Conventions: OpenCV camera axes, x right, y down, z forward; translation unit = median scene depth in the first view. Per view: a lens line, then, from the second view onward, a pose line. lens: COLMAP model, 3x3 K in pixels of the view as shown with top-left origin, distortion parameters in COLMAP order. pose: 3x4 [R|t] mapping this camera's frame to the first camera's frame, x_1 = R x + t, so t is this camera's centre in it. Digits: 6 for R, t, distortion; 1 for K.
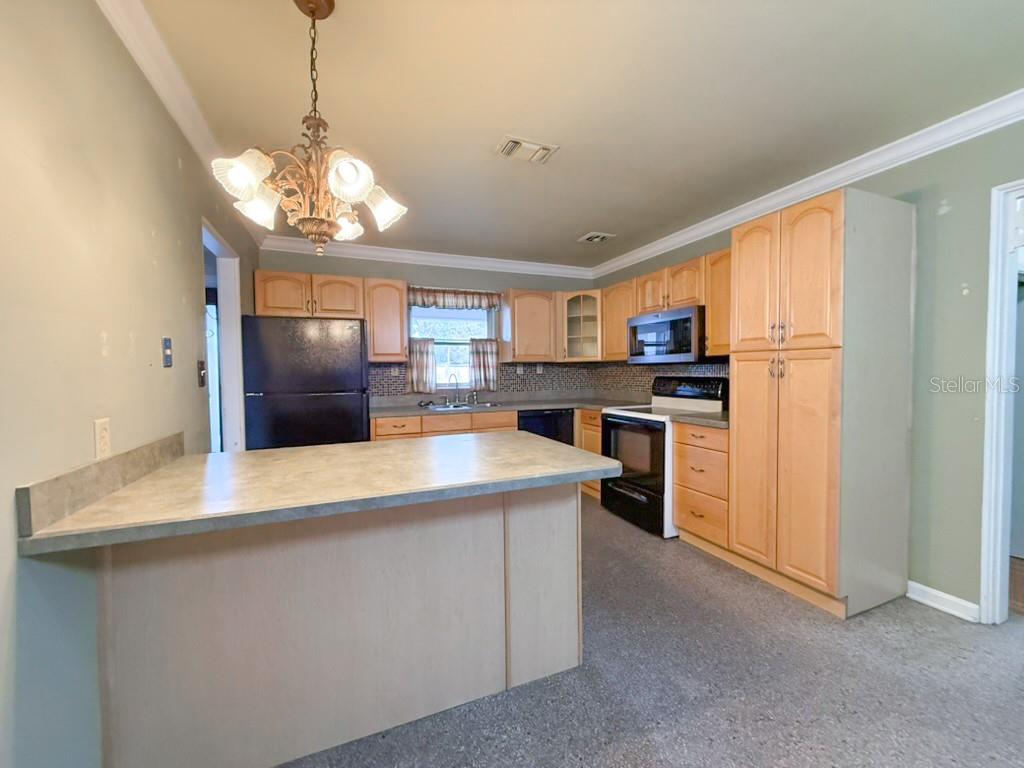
lens RADIAL K [[408.4, 0, 505.1], [0, 408.4, 383.0], [0, 0, 1]] dist [0.000222, -0.000025]
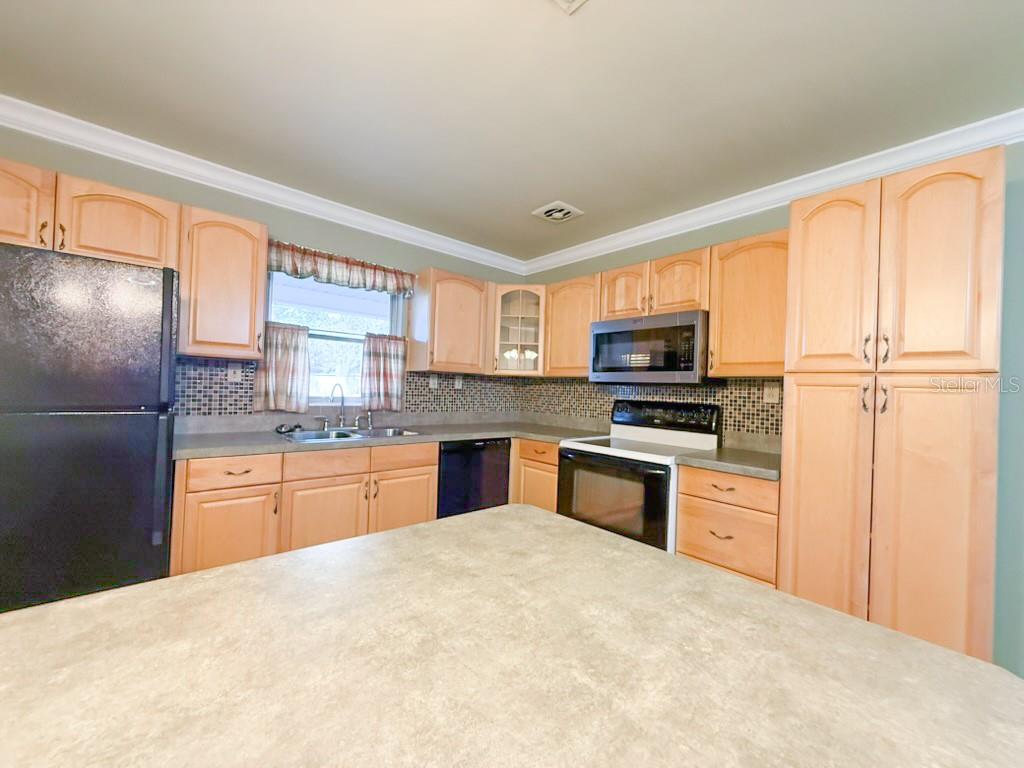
lens RADIAL K [[408.4, 0, 507.1], [0, 408.4, 384.2], [0, 0, 1]] dist [0.000222, -0.000025]
pose [[0.945579, 0.049245, 0.321645, -0.092680], [-0.037910, 0.998423, -0.041414, -0.005034], [-0.323177, 0.026966, 0.945954, 0.333232]]
